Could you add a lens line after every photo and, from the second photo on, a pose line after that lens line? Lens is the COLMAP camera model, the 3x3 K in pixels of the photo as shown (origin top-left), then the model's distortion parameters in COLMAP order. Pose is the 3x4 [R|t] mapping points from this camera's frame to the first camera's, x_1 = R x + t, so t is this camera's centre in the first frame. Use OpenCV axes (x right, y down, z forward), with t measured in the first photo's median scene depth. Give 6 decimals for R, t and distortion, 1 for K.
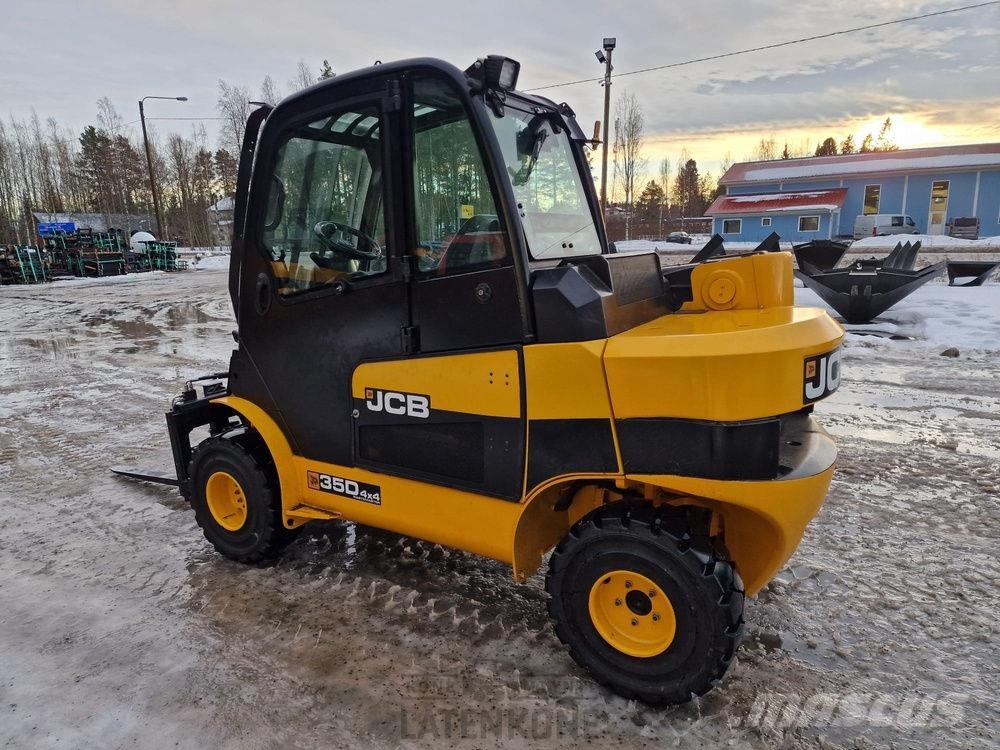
lens RADIAL K [[668.9, 0, 495.5], [0, 668.9, 380.3], [0, 0, 1]] dist [0.075007, -0.065421]
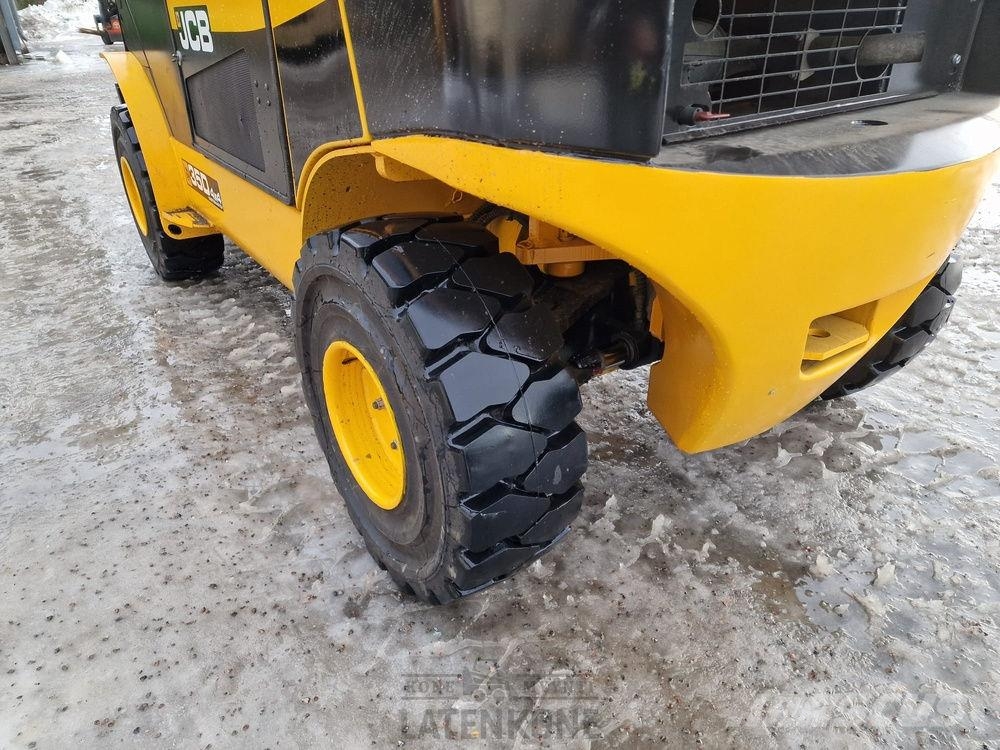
lens RADIAL K [[668.9, 0, 500.6], [0, 668.9, 378.7], [0, 0, 1]] dist [0.075007, -0.065421]
pose [[0.915149, 0.194501, -0.353088, 0.352714], [-0.083076, 0.948095, 0.306944, 0.110553], [0.394462, -0.251566, 0.883807, 0.452316]]
